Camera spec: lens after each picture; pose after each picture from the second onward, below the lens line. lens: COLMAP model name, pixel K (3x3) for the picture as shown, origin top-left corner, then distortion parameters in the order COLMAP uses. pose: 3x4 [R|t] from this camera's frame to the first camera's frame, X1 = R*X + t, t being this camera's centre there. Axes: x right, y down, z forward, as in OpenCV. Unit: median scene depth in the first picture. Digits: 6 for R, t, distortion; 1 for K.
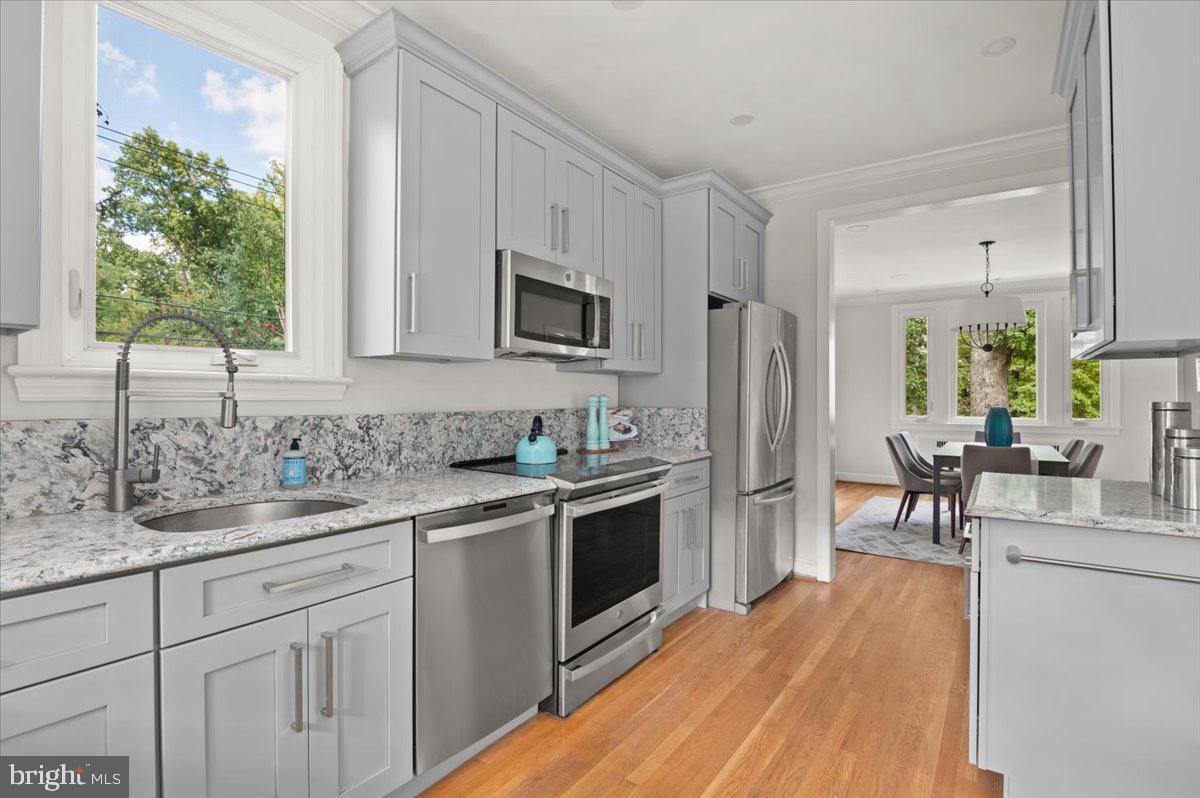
lens RADIAL K [[559.6, 0, 595.8], [0, 559.6, 401.7], [0, 0, 1]] dist [-0.001253, -0.009664]
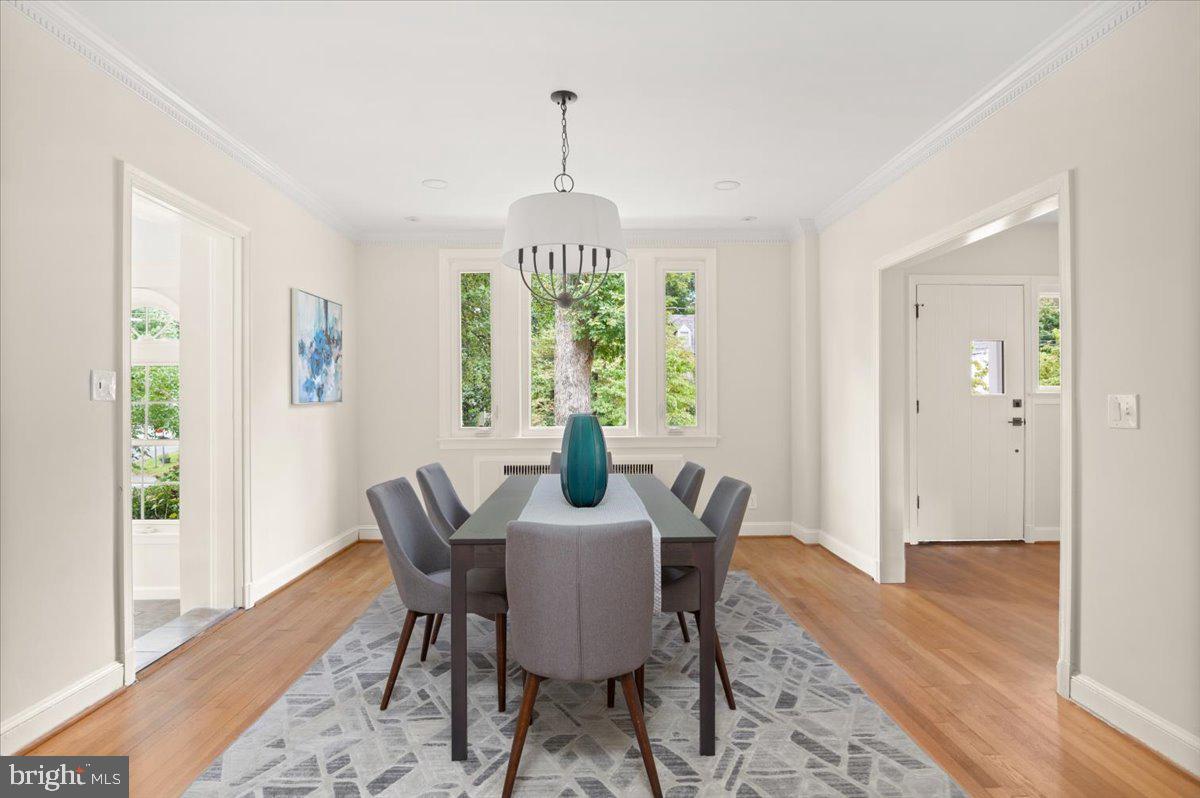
lens RADIAL K [[611.2, 0, 595.6], [0, 611.2, 399.8], [0, 0, 1]] dist [-0.020826, -0.000364]
pose [[0.796385, -0.003498, 0.604780, 0.260890], [0.008281, 0.999953, -0.005121, -0.000703], [-0.604733, 0.009087, 0.796376, 0.364501]]
